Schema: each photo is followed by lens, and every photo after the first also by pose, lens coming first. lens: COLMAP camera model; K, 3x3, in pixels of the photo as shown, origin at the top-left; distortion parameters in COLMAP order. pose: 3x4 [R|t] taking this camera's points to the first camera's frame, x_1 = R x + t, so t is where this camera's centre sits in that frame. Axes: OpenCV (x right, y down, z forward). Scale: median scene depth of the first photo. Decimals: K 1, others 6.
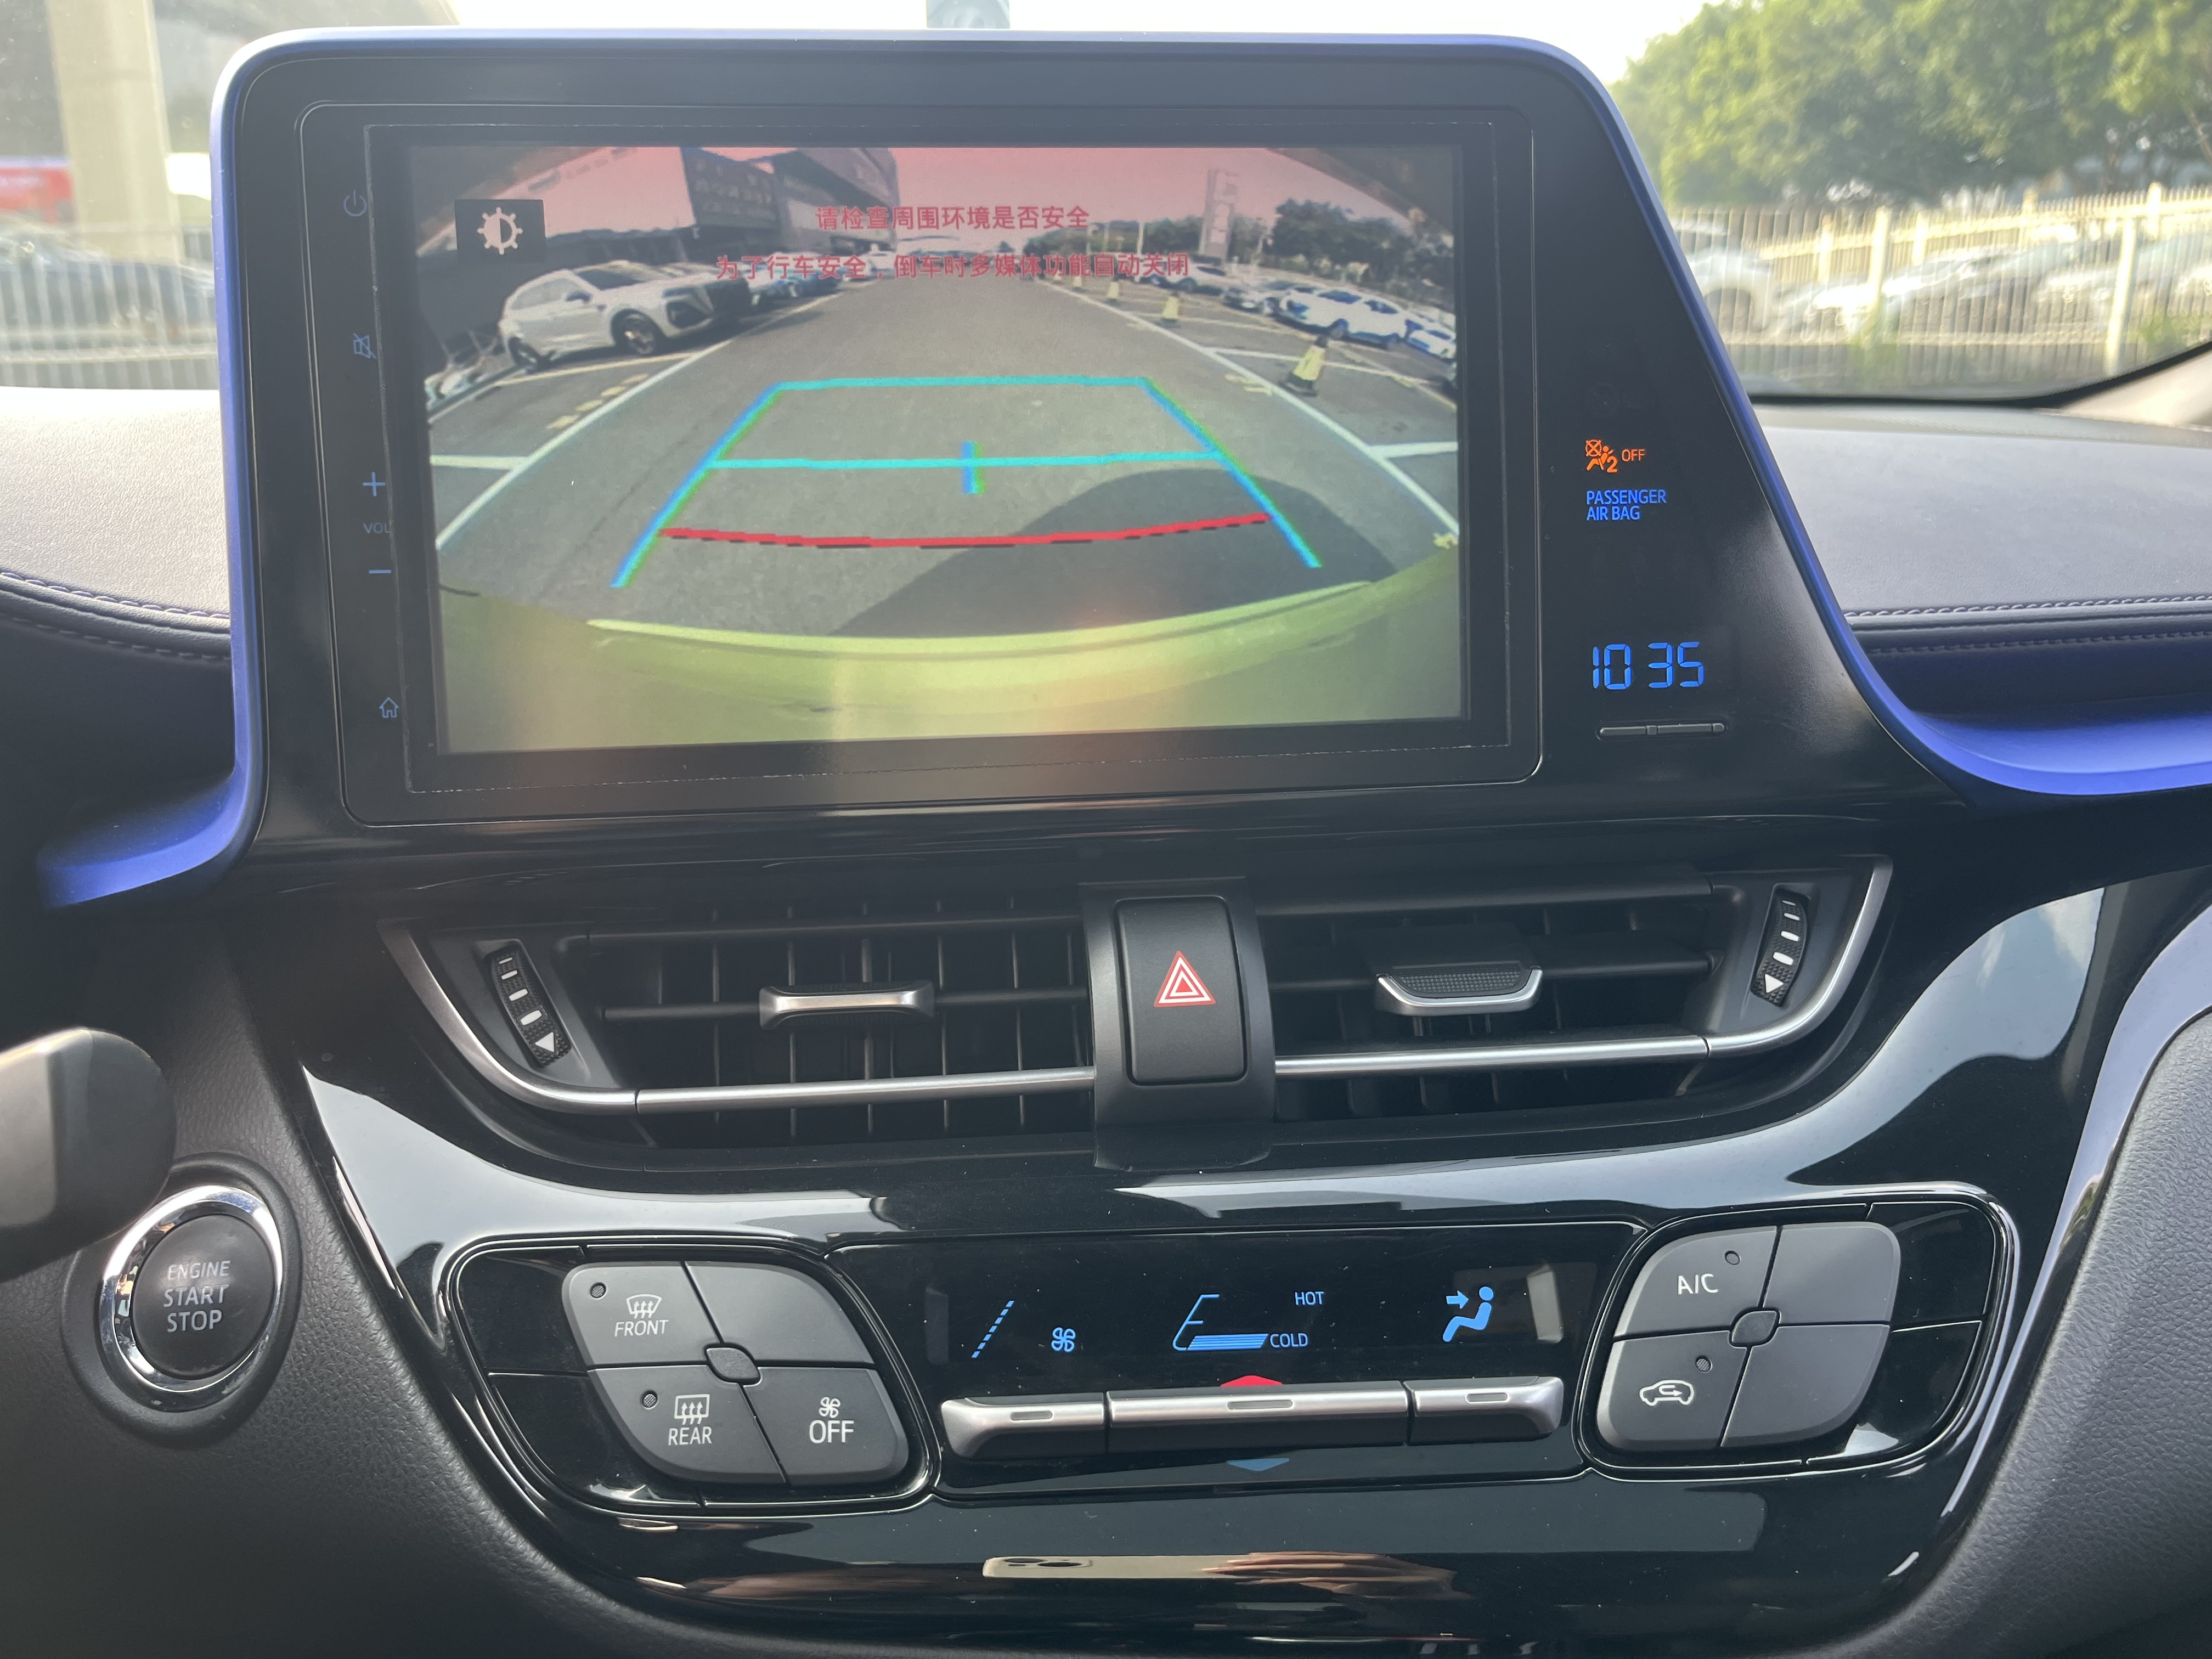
lens RADIAL K [[1726.8, 0, 1091.0], [0, 1726.8, 863.1], [0, 0, 1]] dist [0.039451, -0.104547]
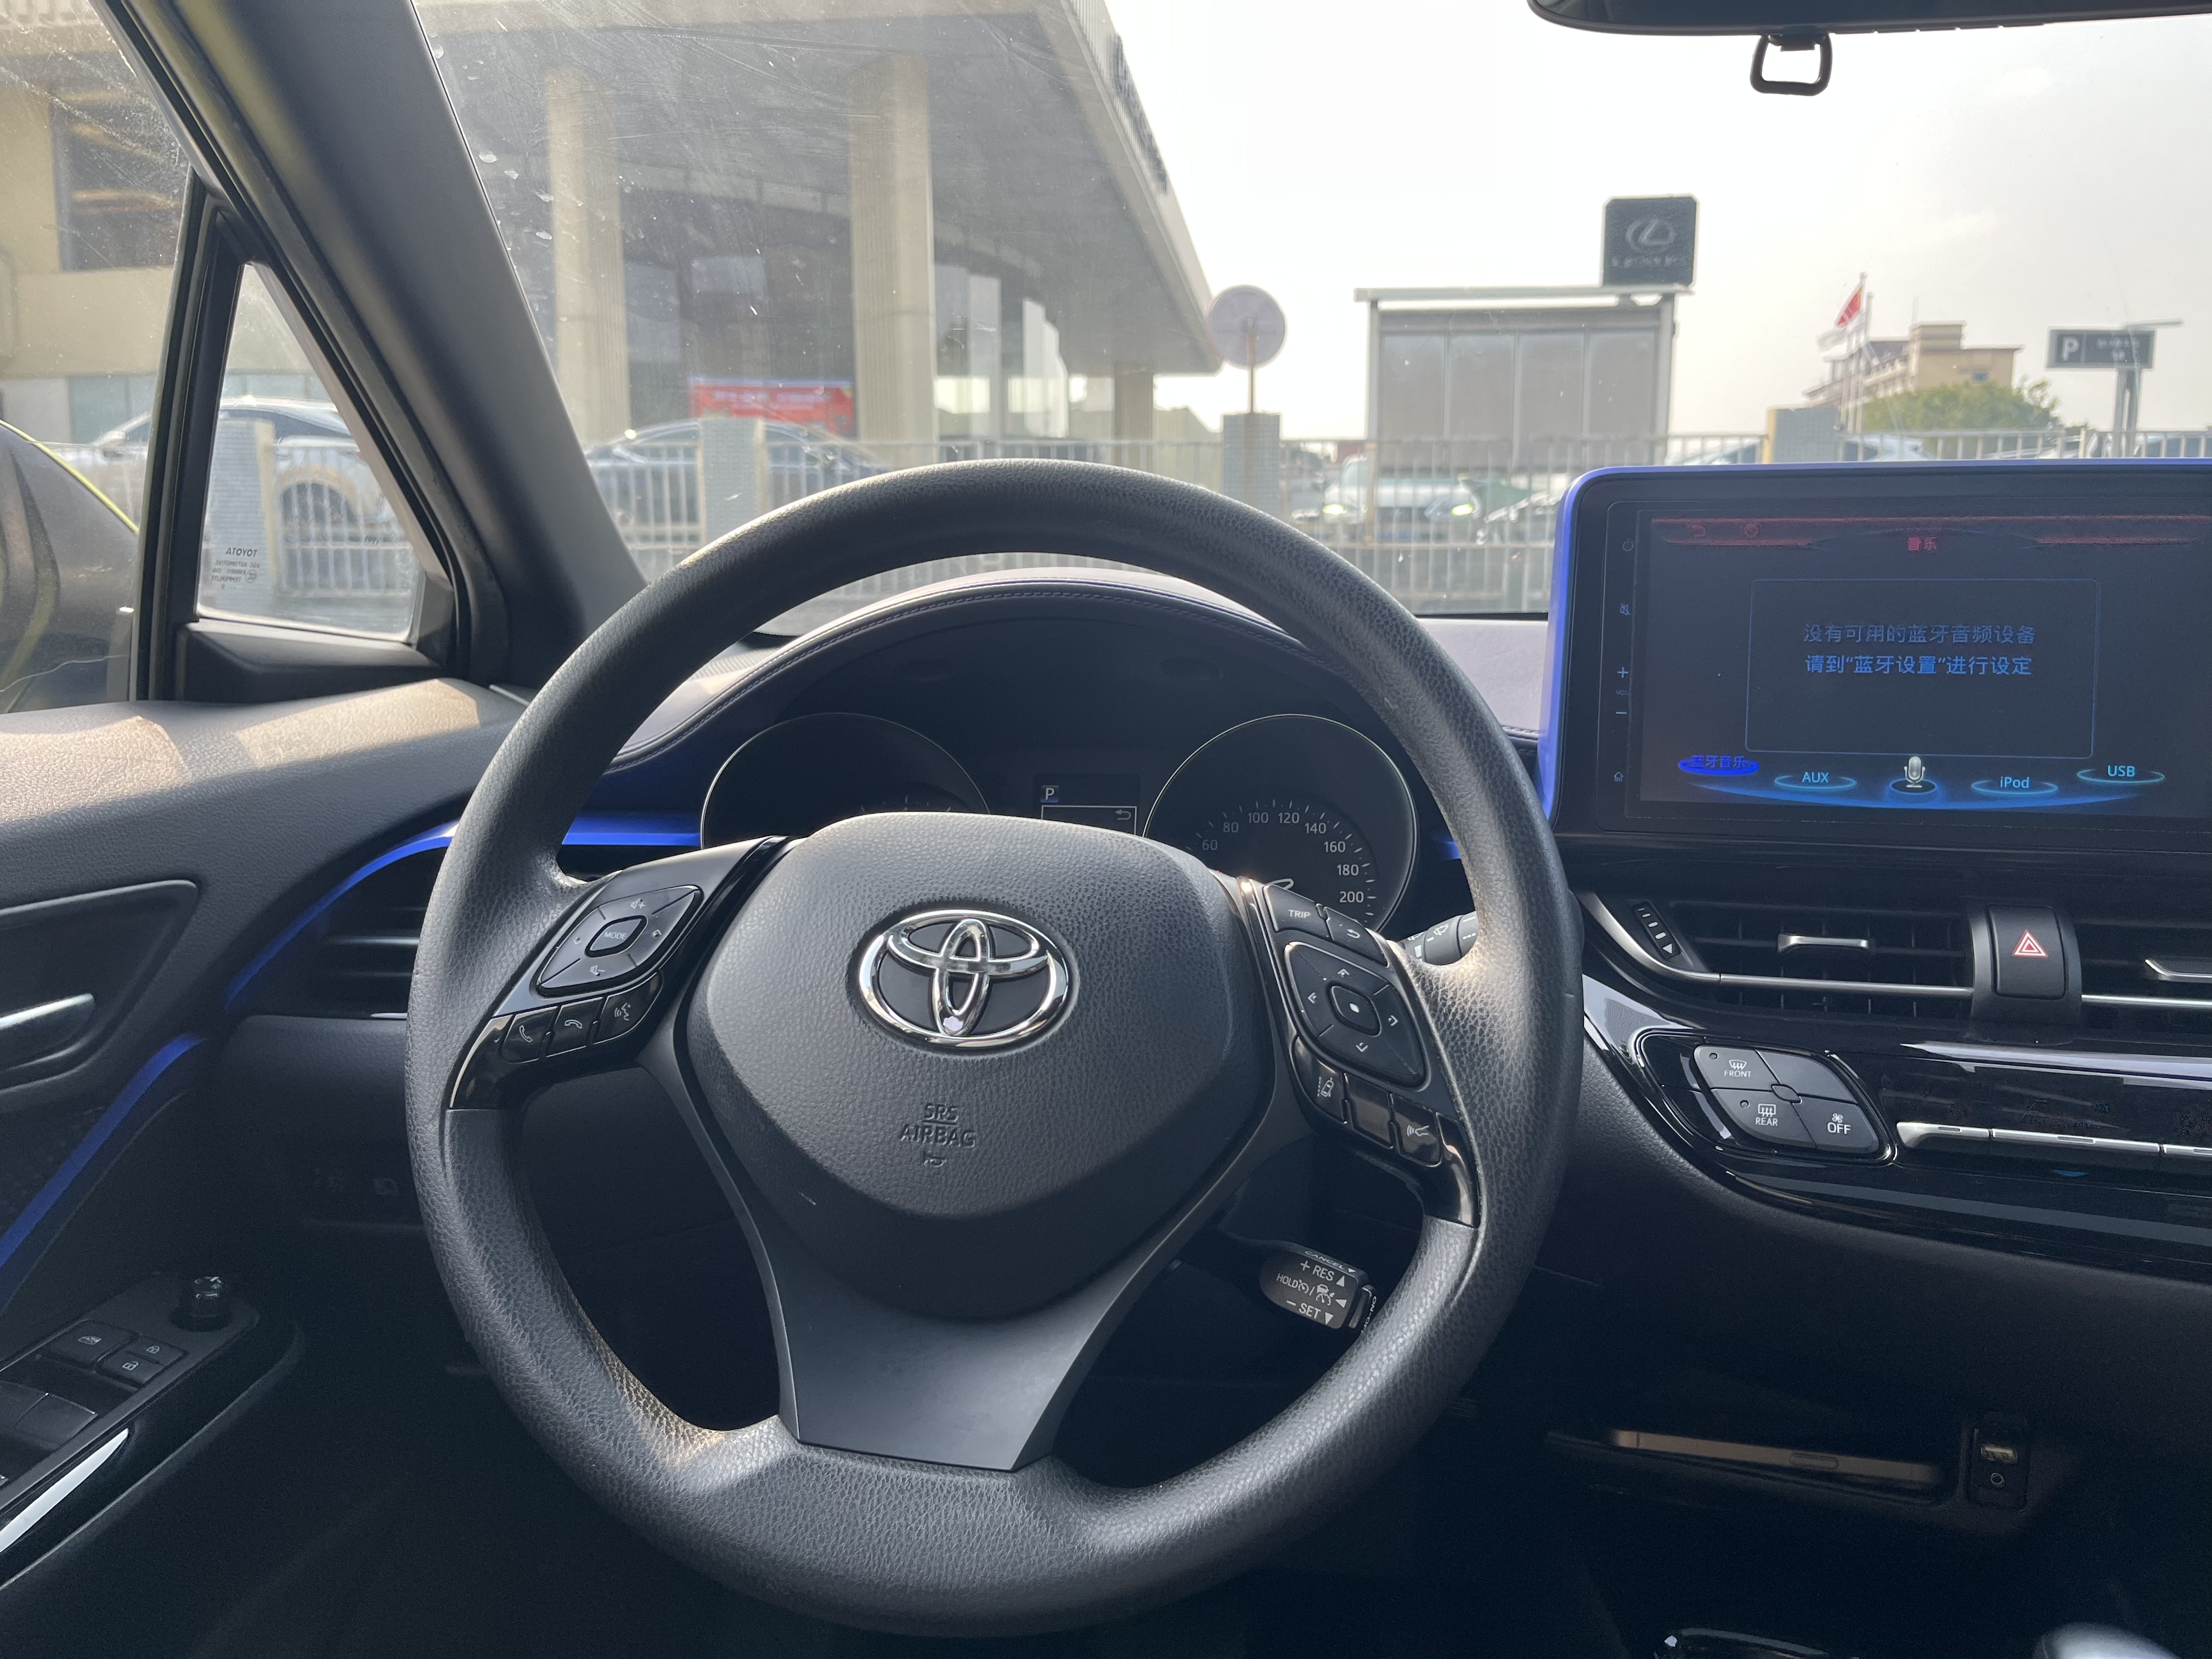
lens RADIAL K [[1706.7, 0, 1112.2], [0, 1706.7, 859.2], [0, 0, 1]] dist [0.046787, -0.065476]
pose [[0.939002, 0.069837, -0.336746, -0.257825], [-0.105455, 0.990465, -0.088645, 0.245553], [0.327344, 0.118749, 0.937414, -1.086037]]
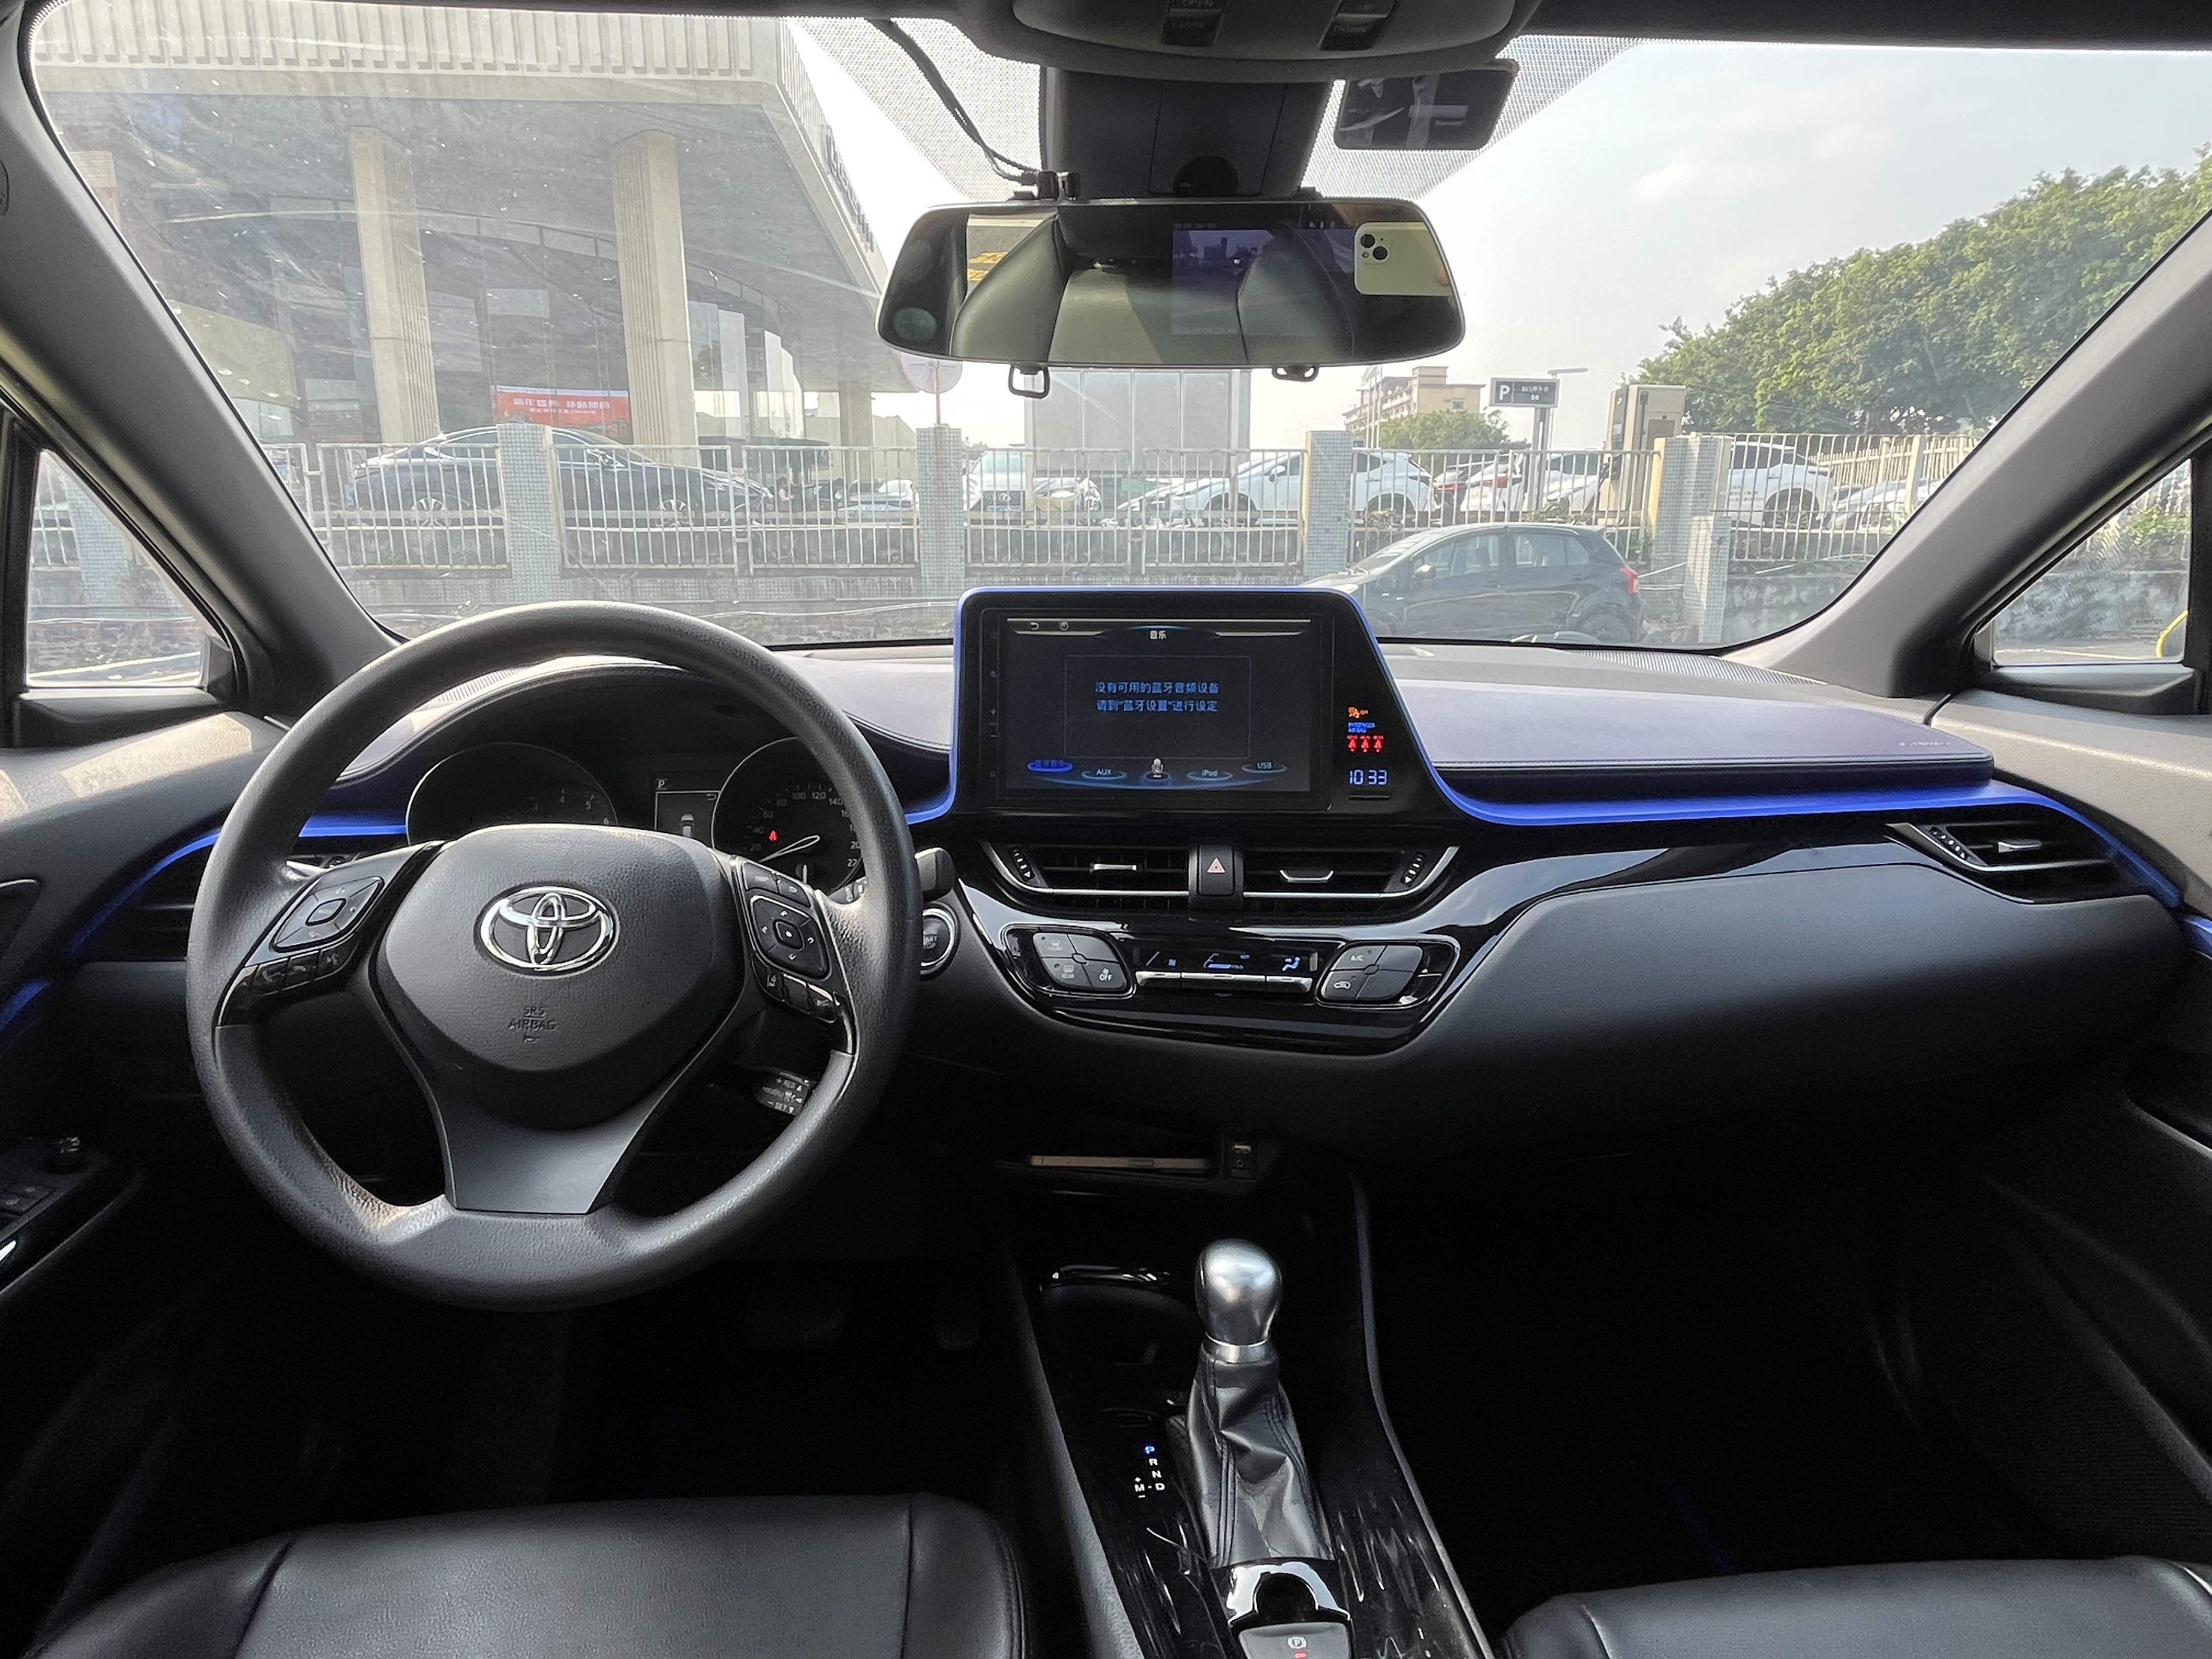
lens RADIAL K [[1270.8, 0, 1098.1], [0, 1270.8, 832.7], [0, 0, 1]] dist [0.001867, -0.003690]
pose [[0.986941, 0.048793, -0.153511, 0.199802], [-0.056278, 0.997410, -0.044792, 0.126217], [0.150928, 0.052846, 0.987131, -1.440190]]
